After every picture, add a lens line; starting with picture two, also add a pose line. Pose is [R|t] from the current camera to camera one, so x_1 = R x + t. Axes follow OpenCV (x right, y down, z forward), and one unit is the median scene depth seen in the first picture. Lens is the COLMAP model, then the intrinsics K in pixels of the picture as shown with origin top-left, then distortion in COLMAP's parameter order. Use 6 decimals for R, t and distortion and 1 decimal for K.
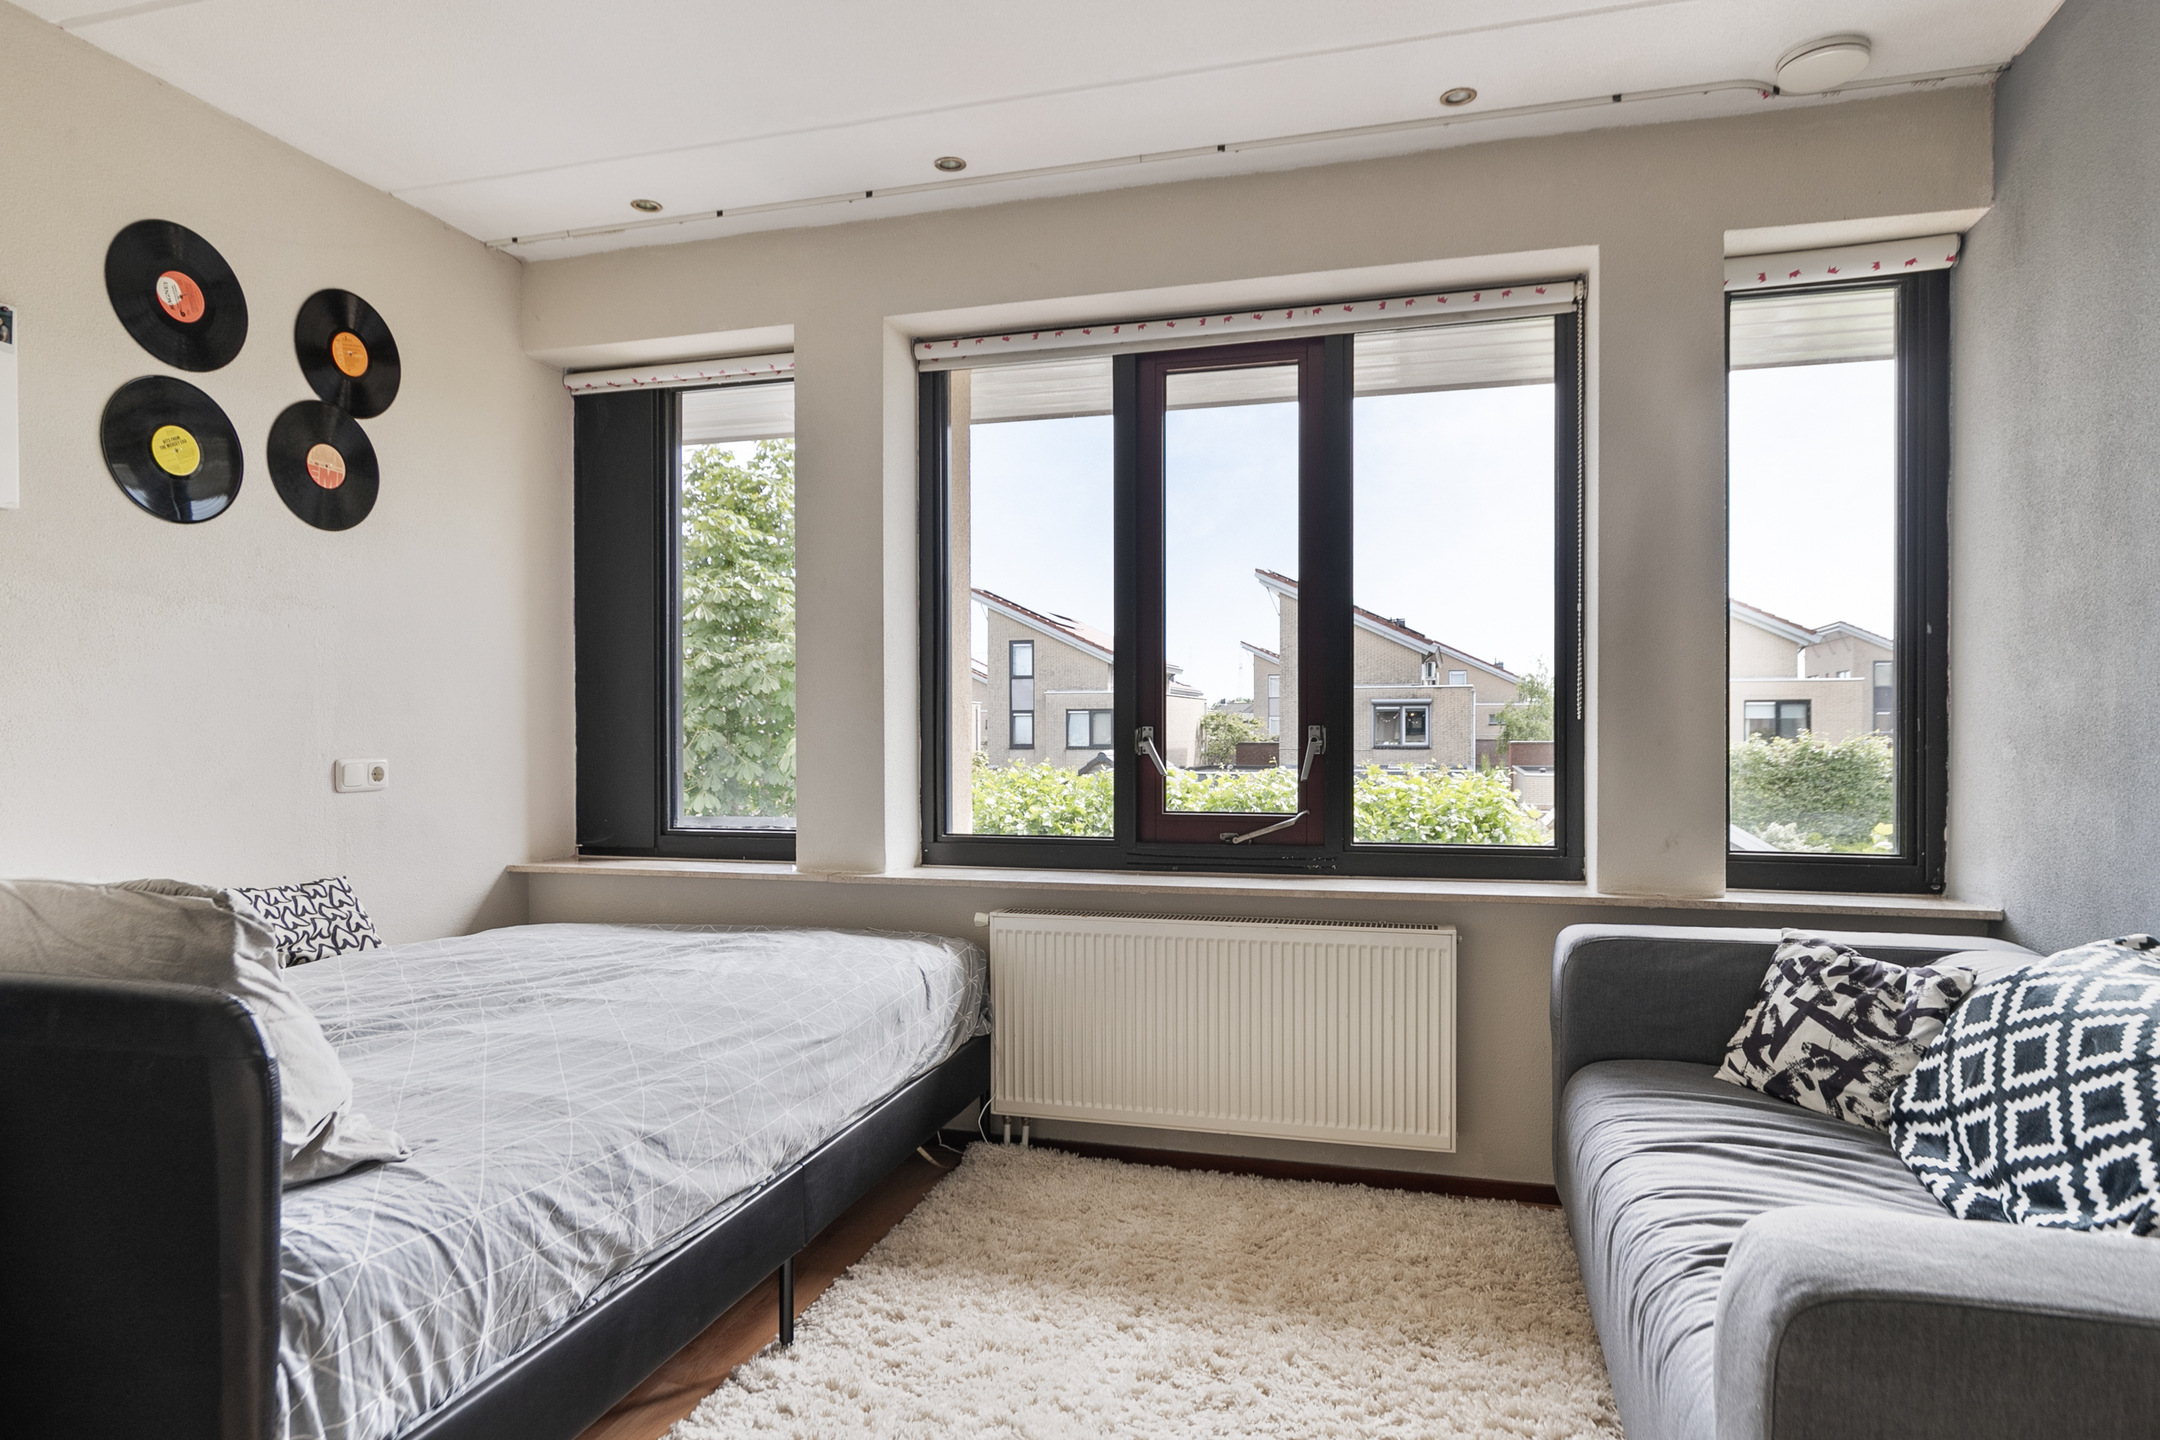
lens RADIAL K [[1237.6, 0, 1080.0], [0, 1237.6, 720.0], [0, 0, 1]] dist [-0.000304, -0.000088]
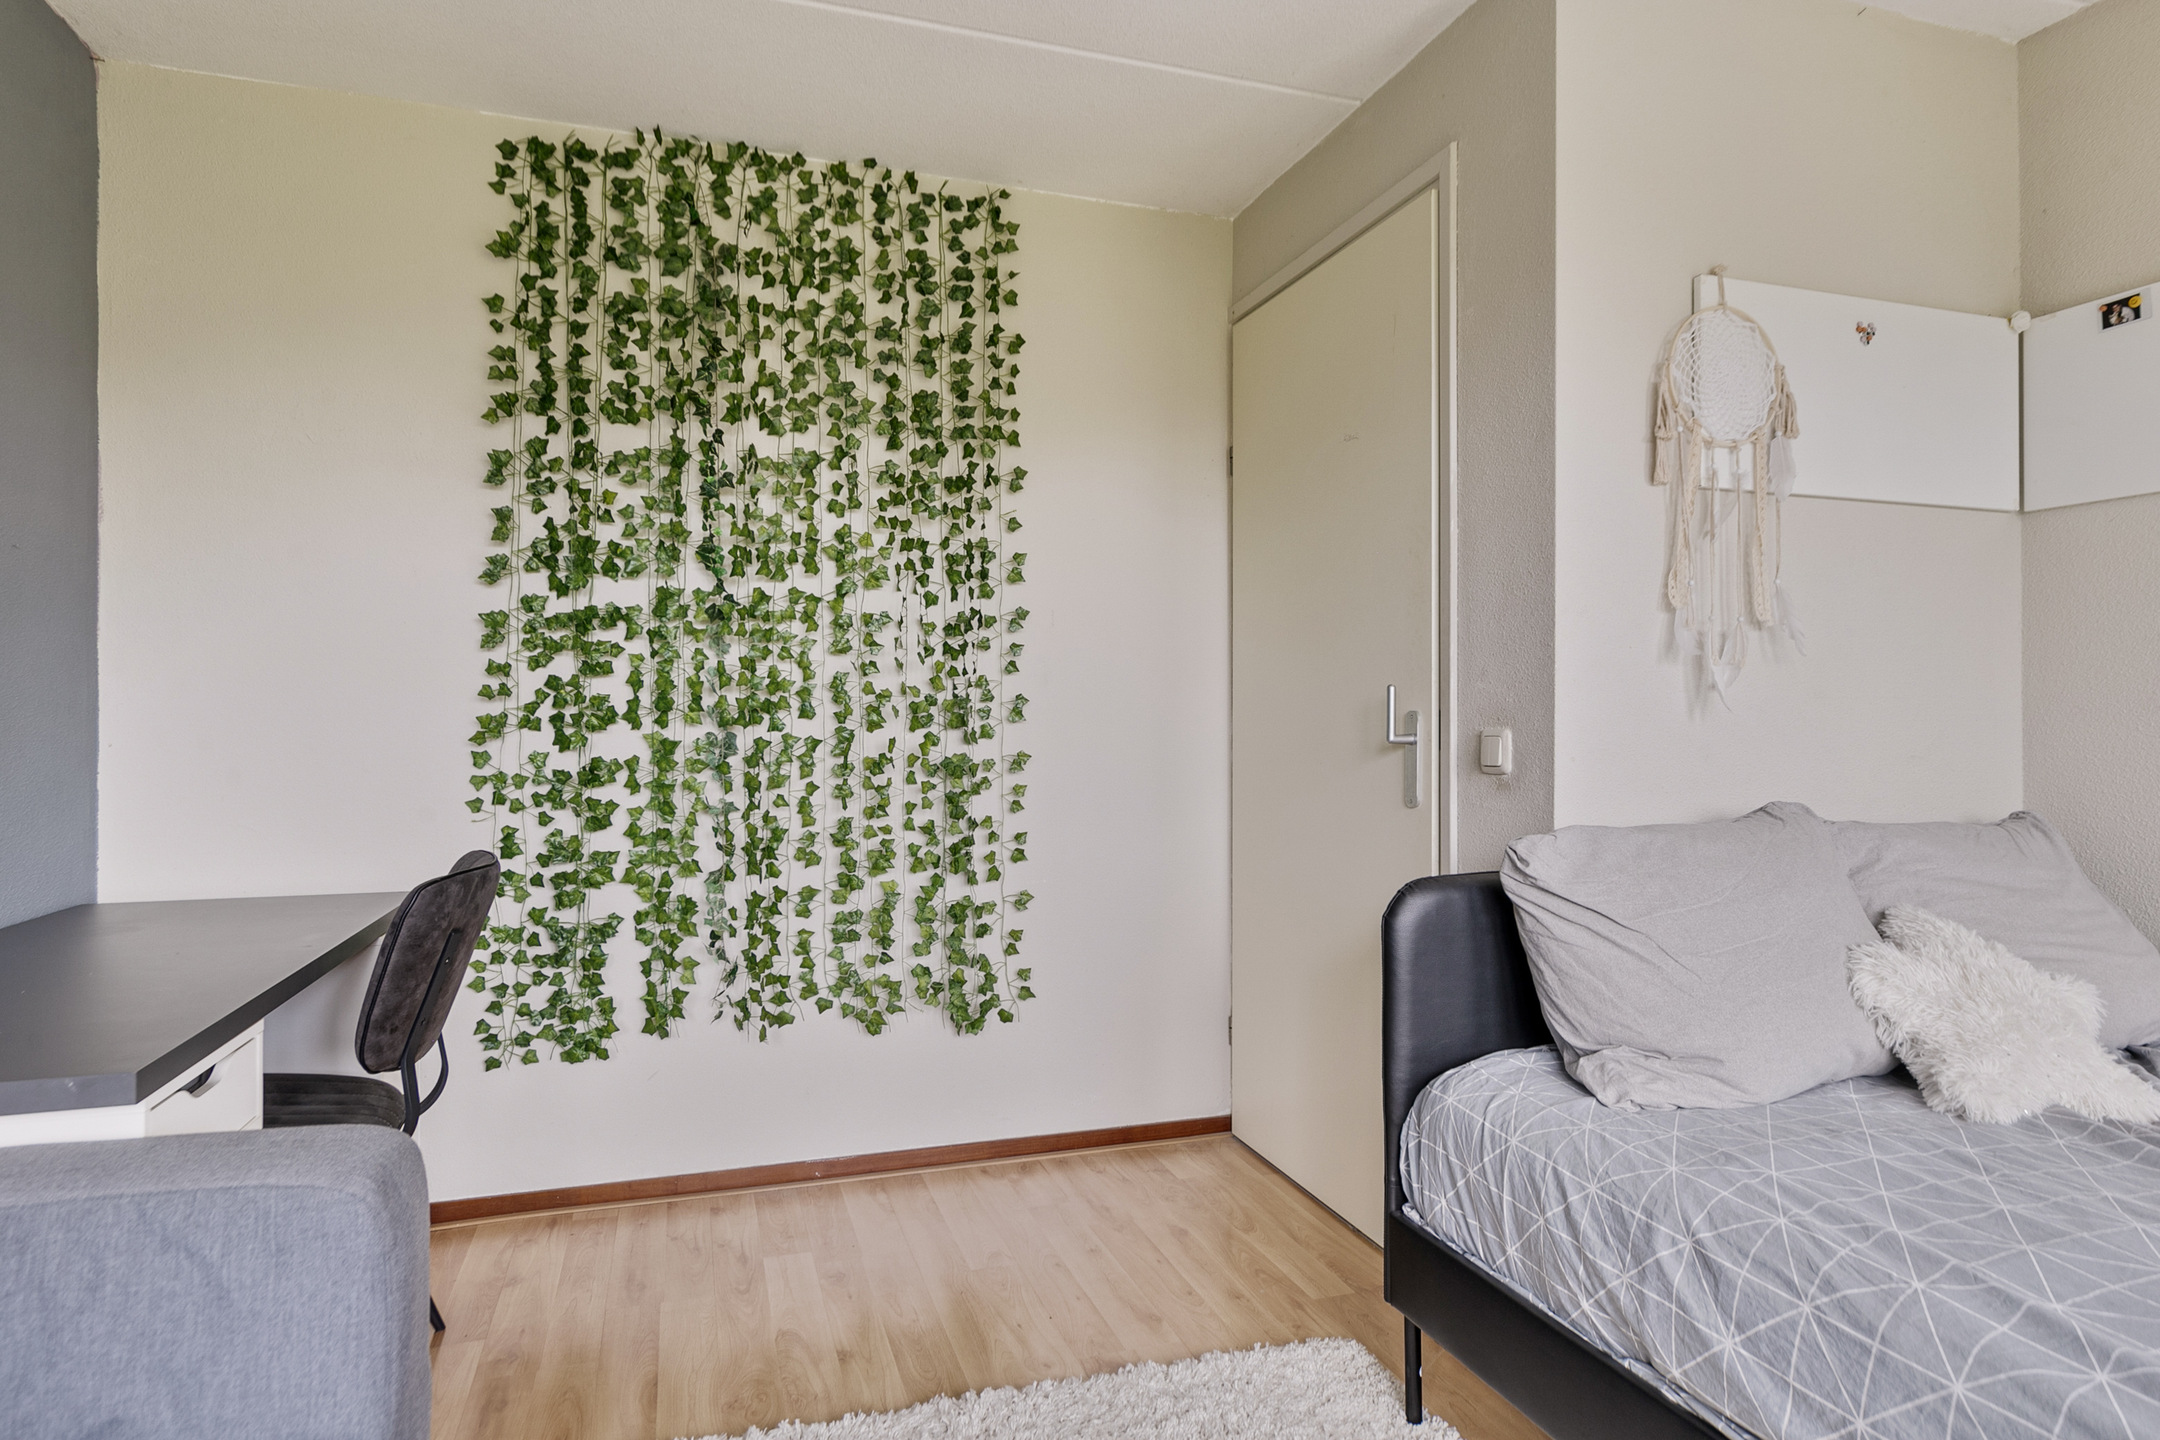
lens RADIAL K [[1237.6, 0, 1080.0], [0, 1237.6, 720.0], [0, 0, 1]] dist [-0.000304, -0.000088]
pose [[-0.829238, 0.002305, -0.558891, 0.454781], [0.002791, 0.999996, -0.000016, 0.005209], [0.558889, -0.001574, -0.829241, 1.599675]]
